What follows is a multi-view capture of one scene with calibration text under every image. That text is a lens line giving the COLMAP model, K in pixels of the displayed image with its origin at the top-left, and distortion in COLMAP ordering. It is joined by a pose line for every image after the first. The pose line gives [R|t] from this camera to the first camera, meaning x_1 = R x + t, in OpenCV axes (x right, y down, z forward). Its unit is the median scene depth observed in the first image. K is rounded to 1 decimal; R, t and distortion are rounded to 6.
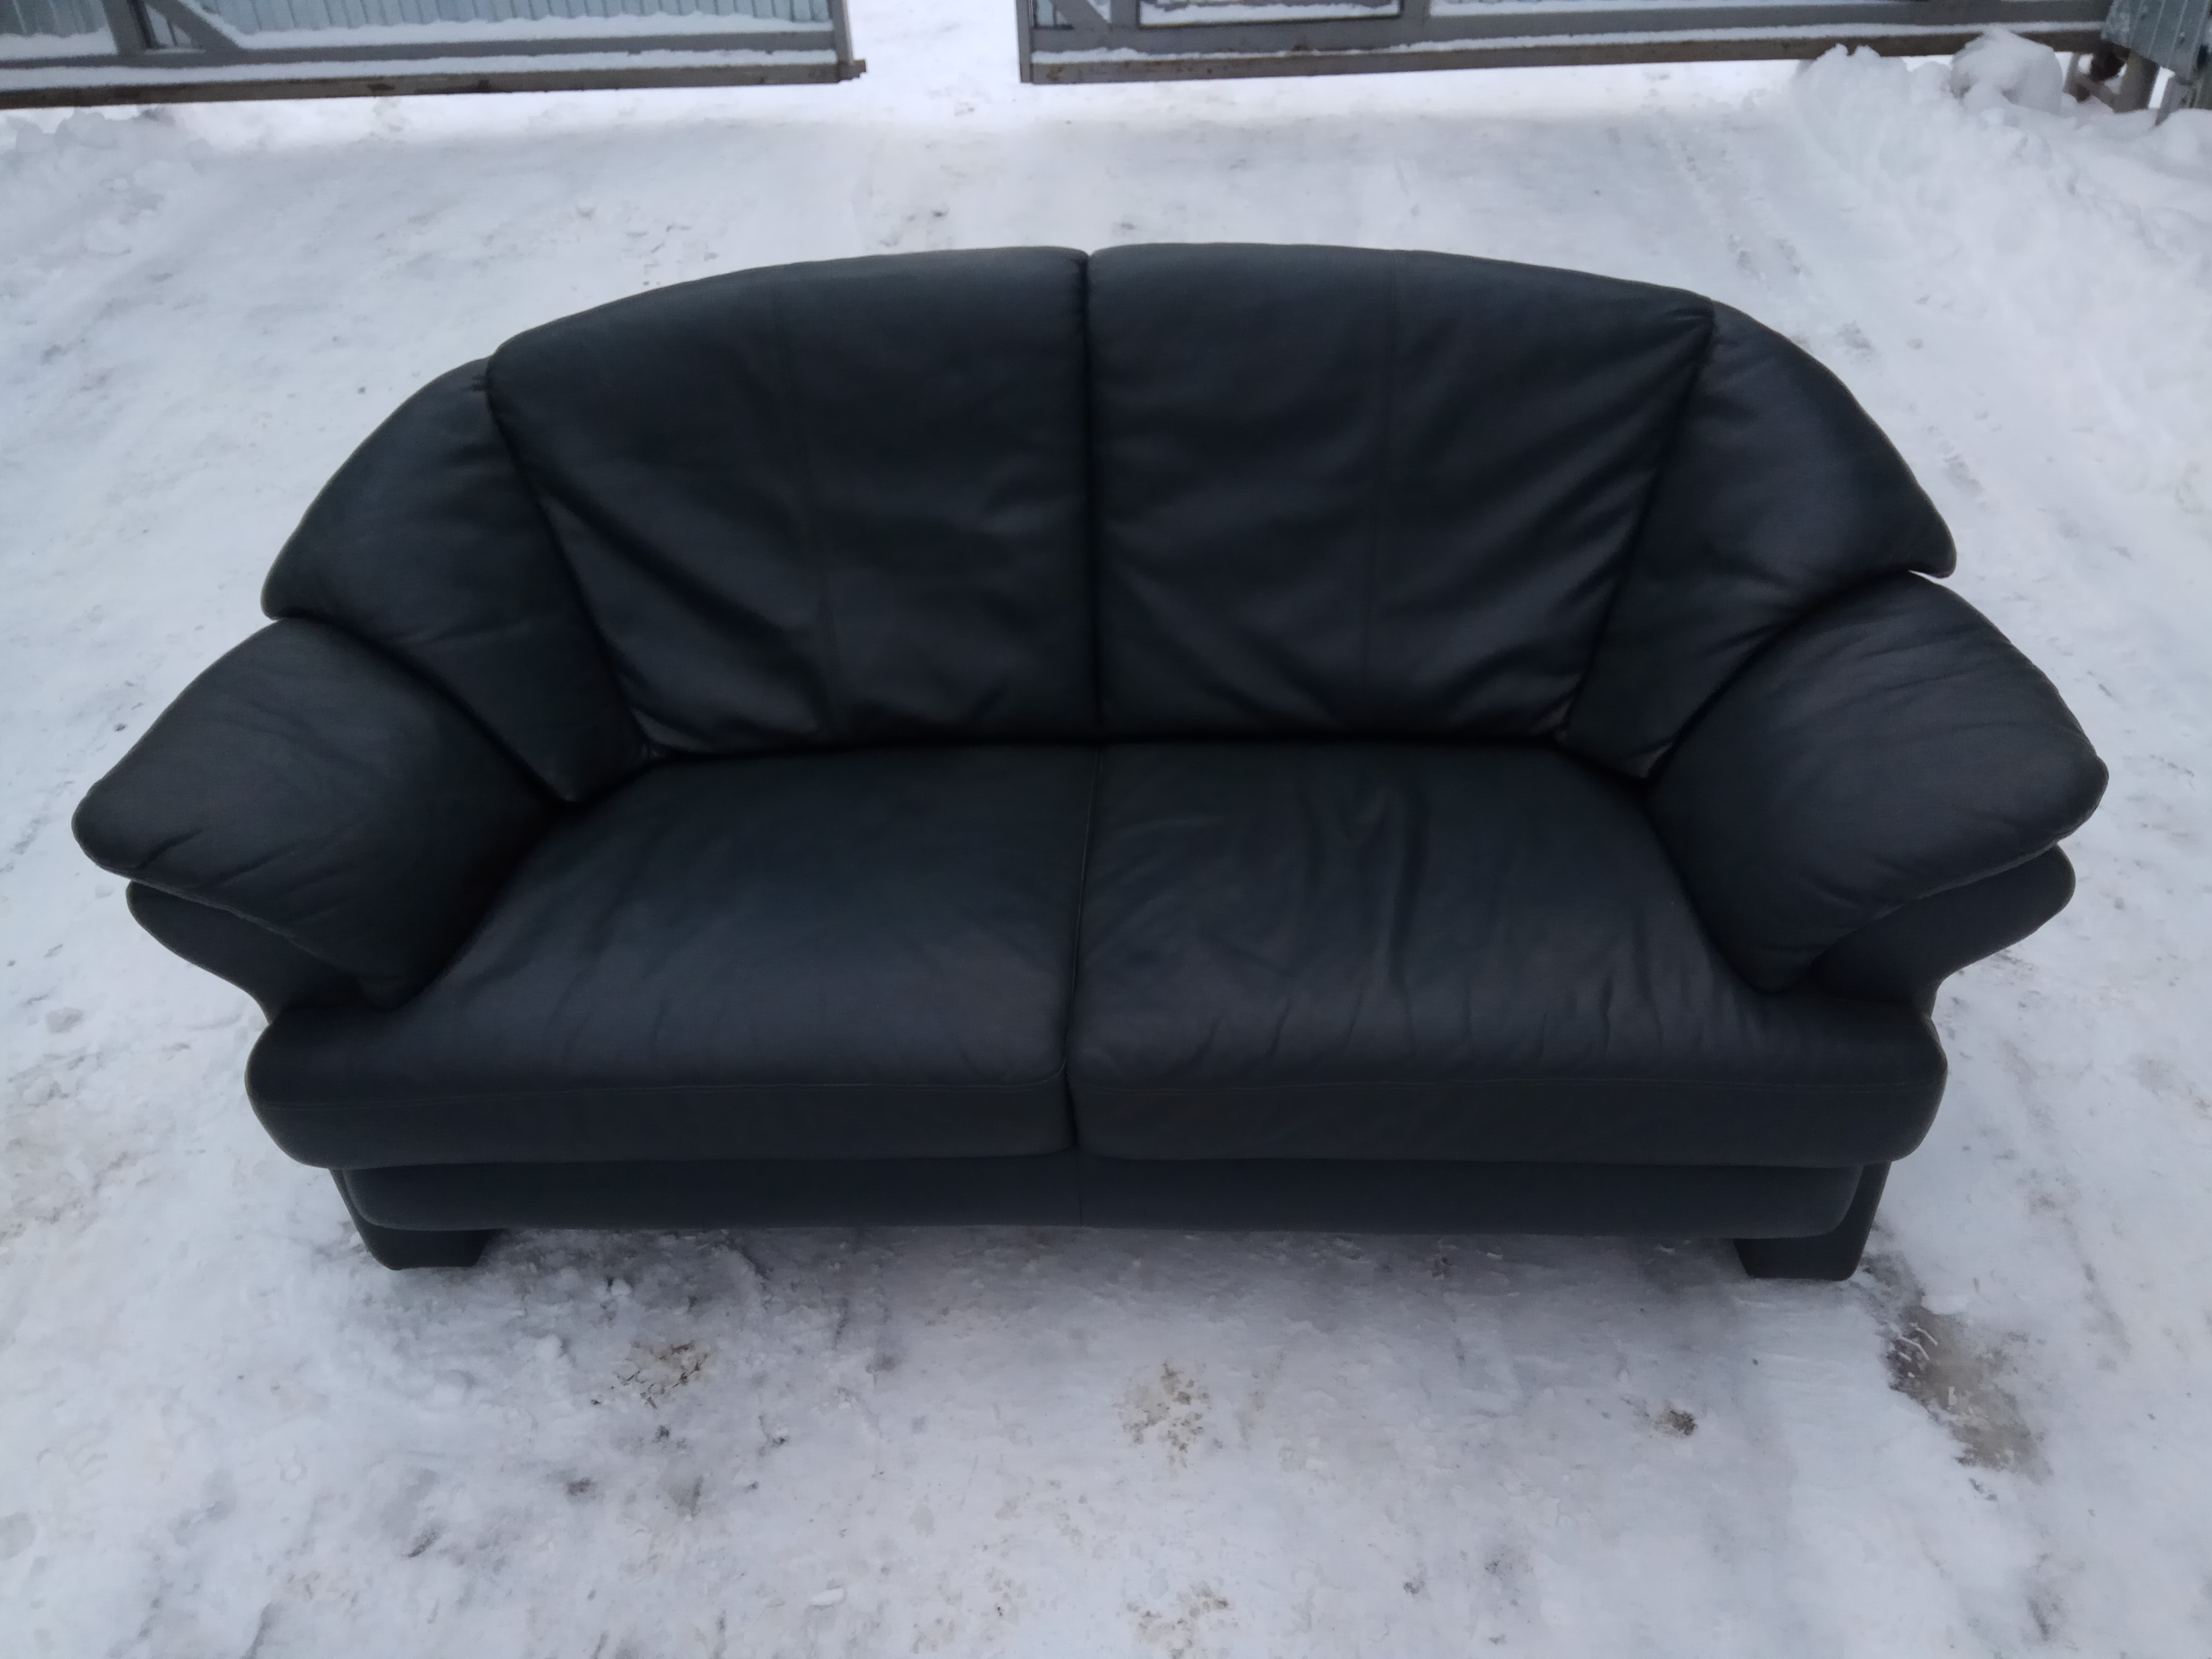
lens RADIAL K [[1706.1, 0, 1125.4], [0, 1706.1, 830.1], [0, 0, 1]] dist [0.046714, -0.066370]
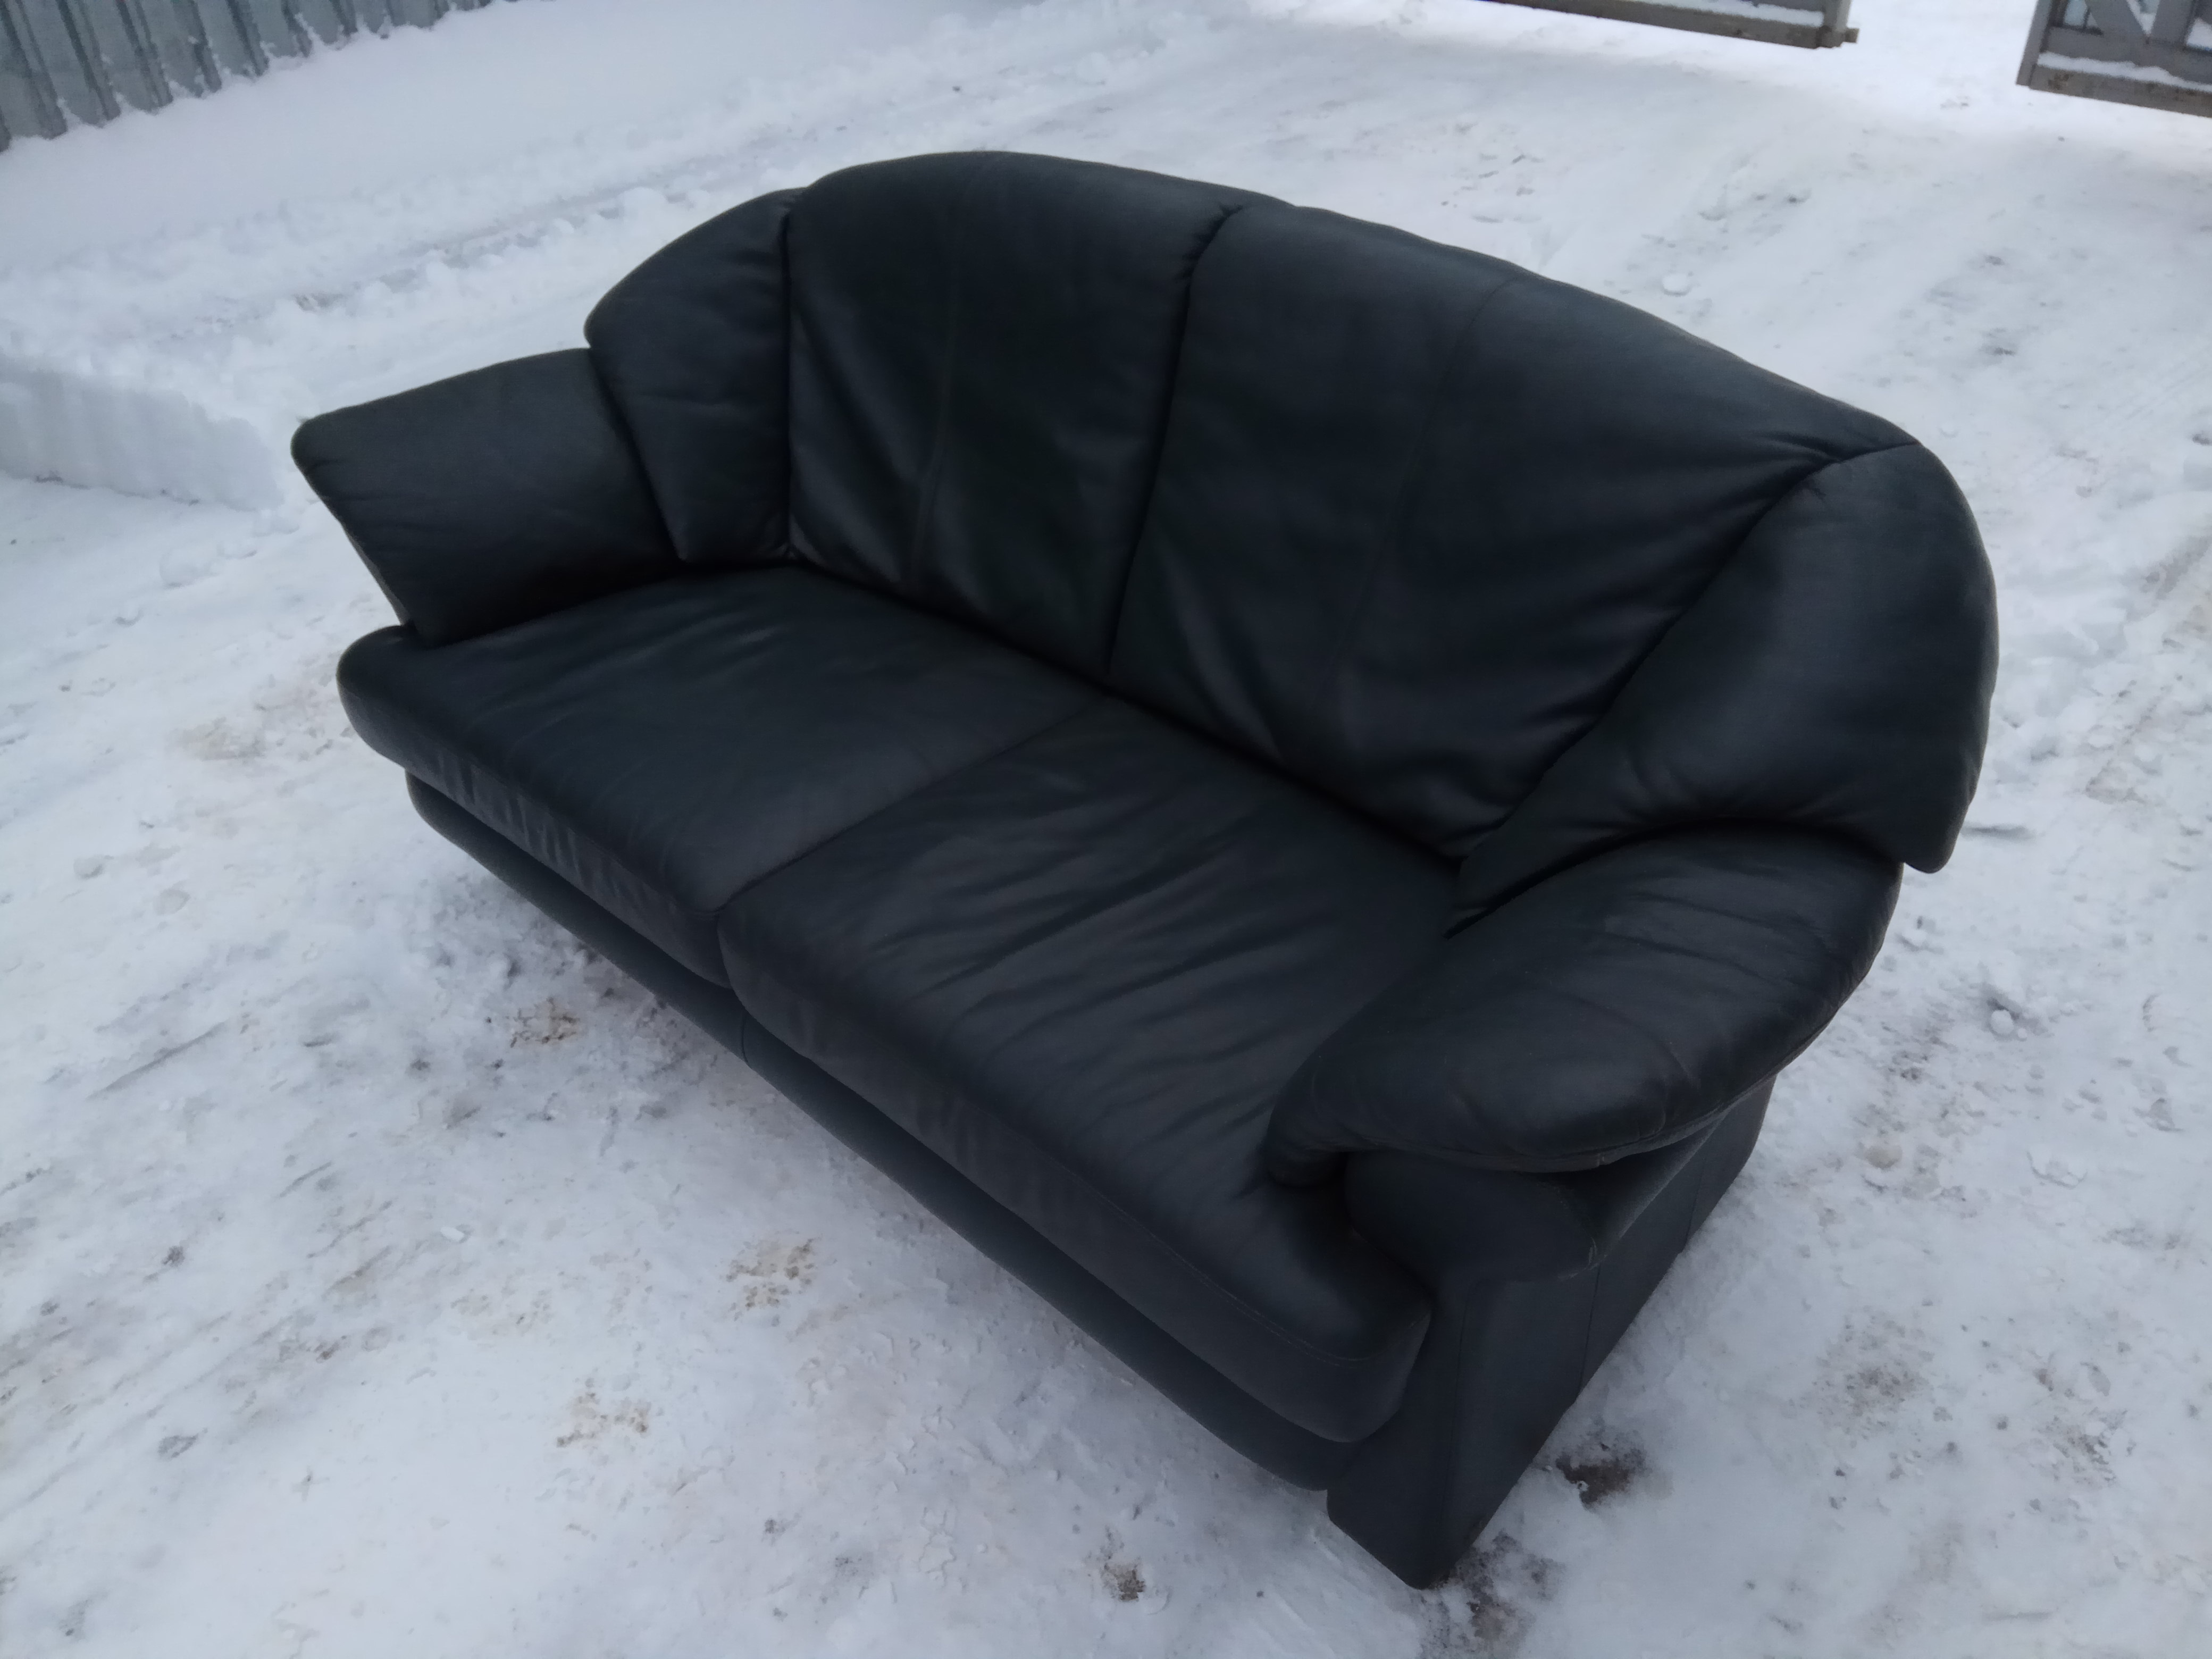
lens RADIAL K [[1706.1, 0, 1118.9], [0, 1706.1, 828.6], [0, 0, 1]] dist [0.046714, -0.066370]
pose [[0.757184, 0.403168, -0.513933, 0.570989], [-0.385826, 0.910921, 0.146154, -0.134605], [0.527077, 0.087623, 0.845288, 0.184474]]
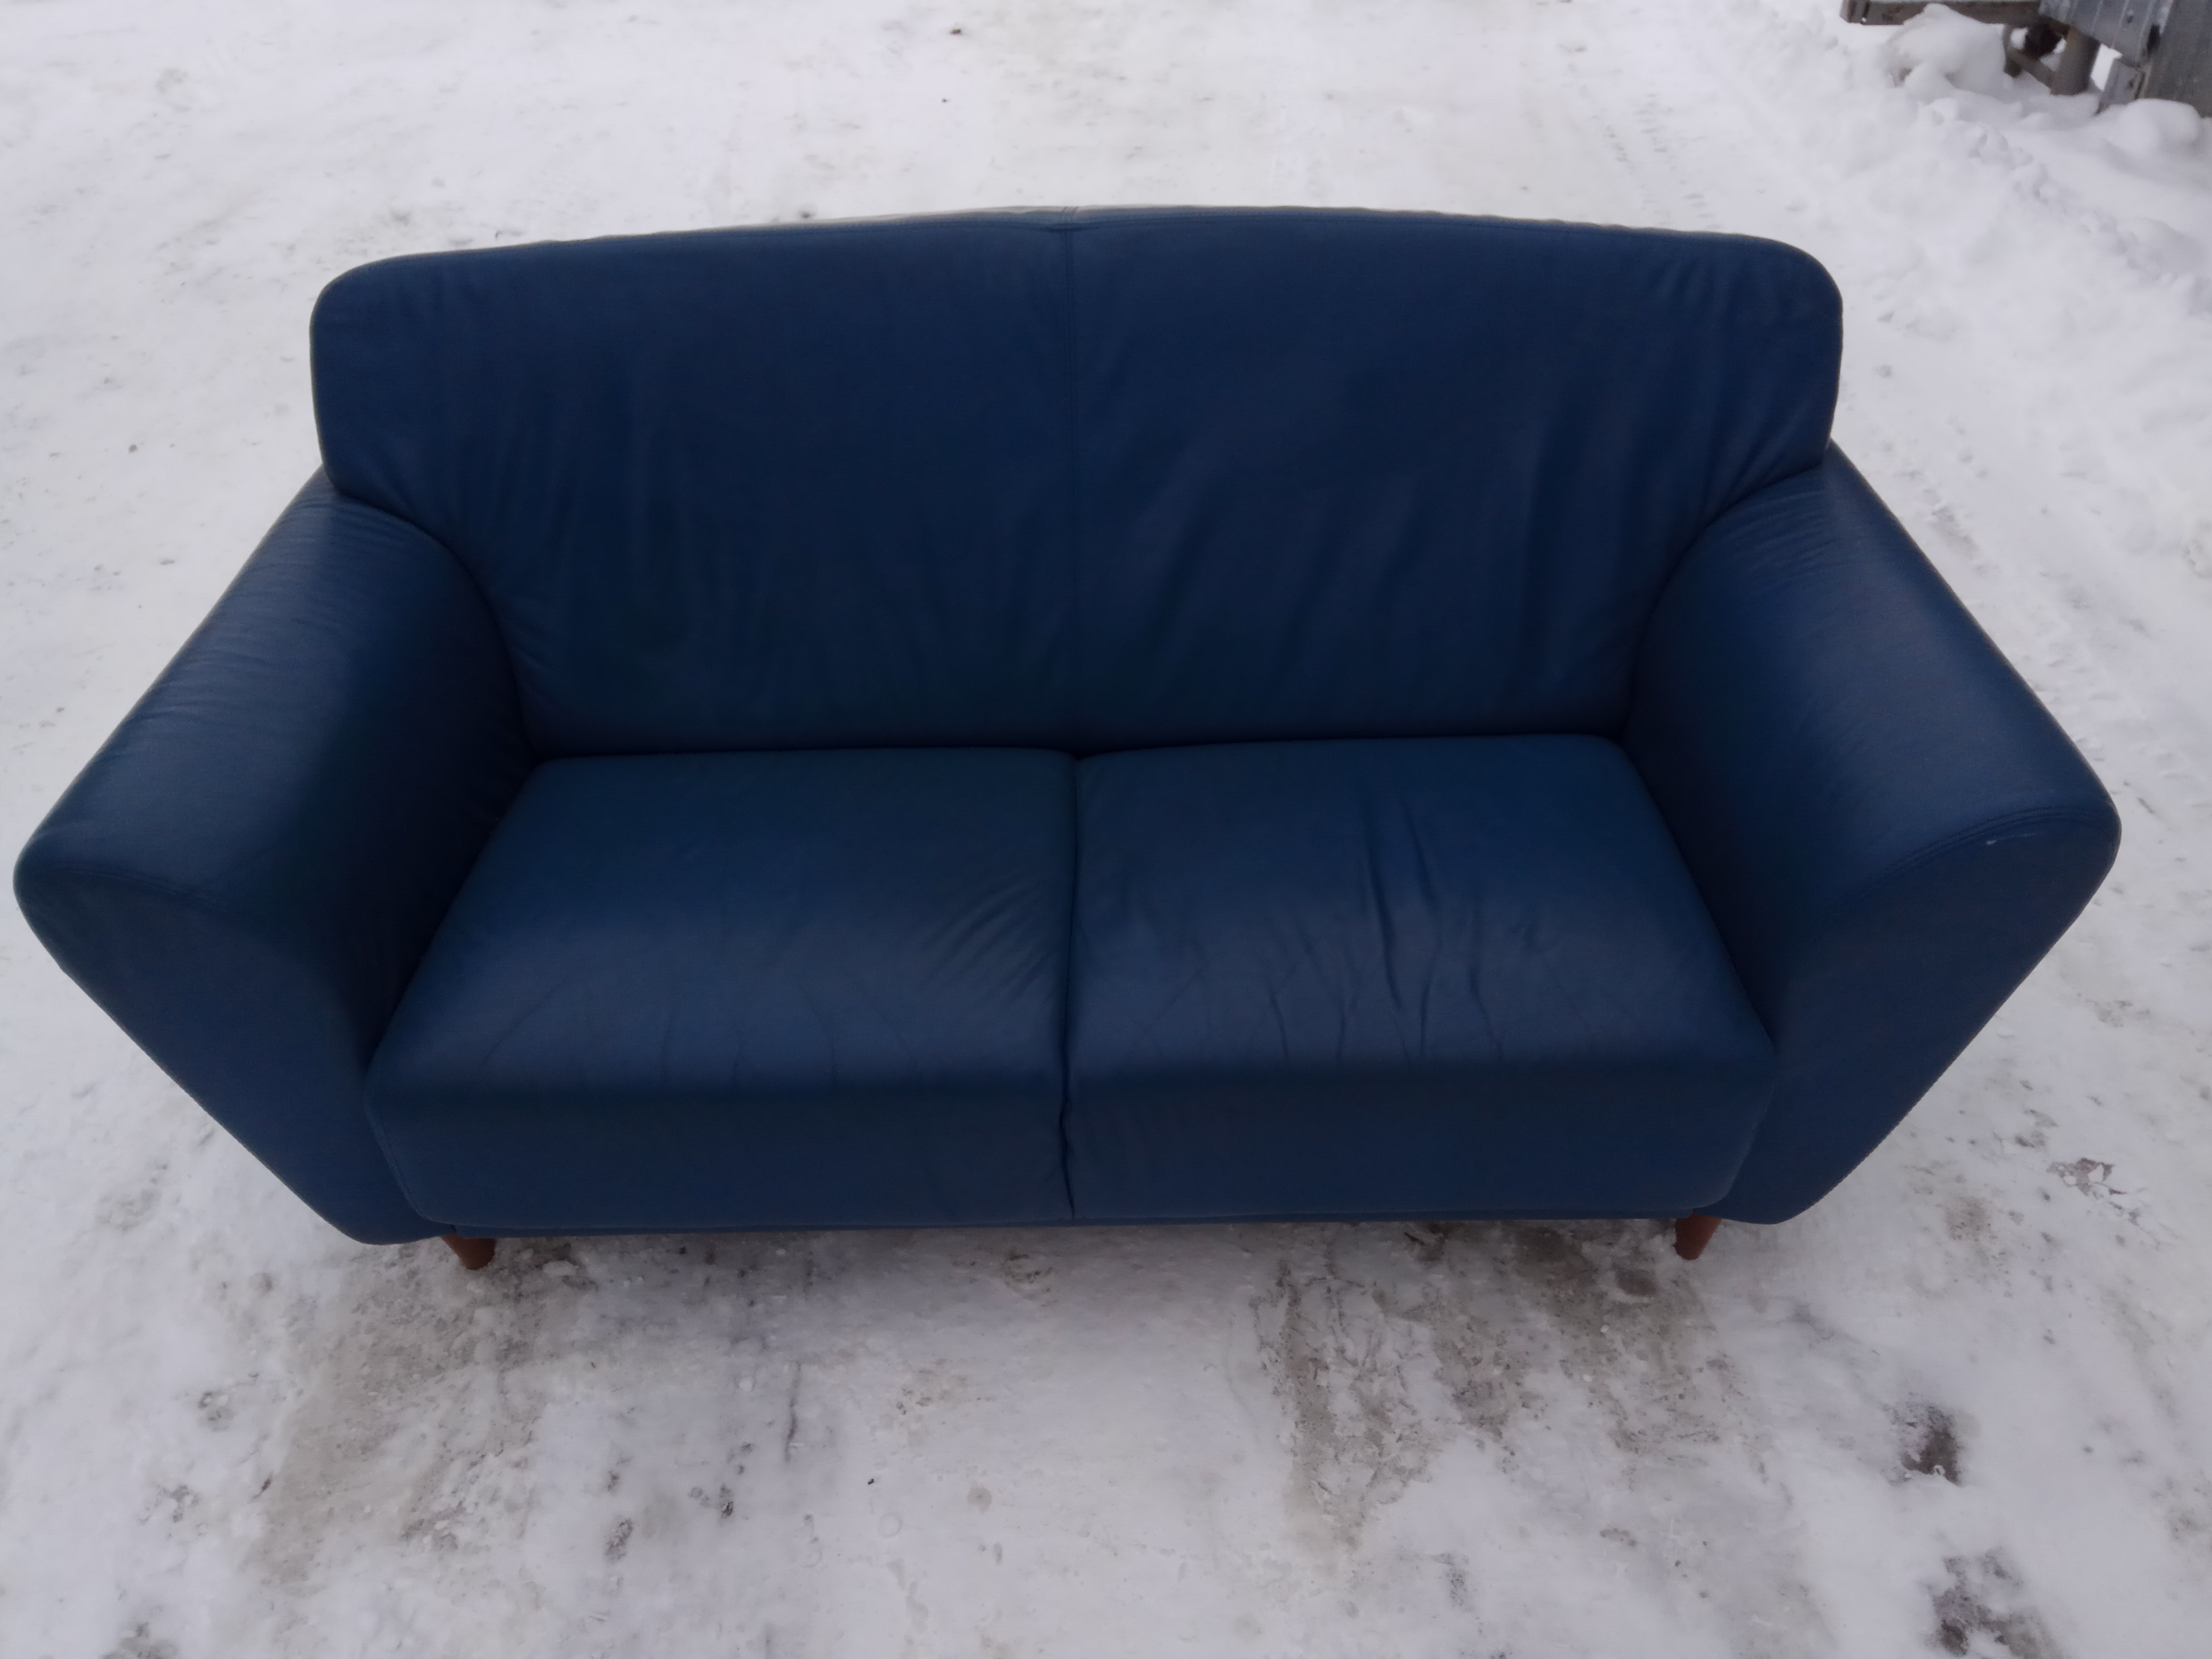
lens RADIAL K [[1706.1, 0, 1112.7], [0, 1706.1, 814.7], [0, 0, 1]] dist [0.046714, -0.066370]
pose [[0.997497, -0.027163, 0.065281, -0.039658], [0.025003, 0.999120, 0.033670, -0.179305], [-0.066138, -0.031954, 0.997299, 0.211041]]
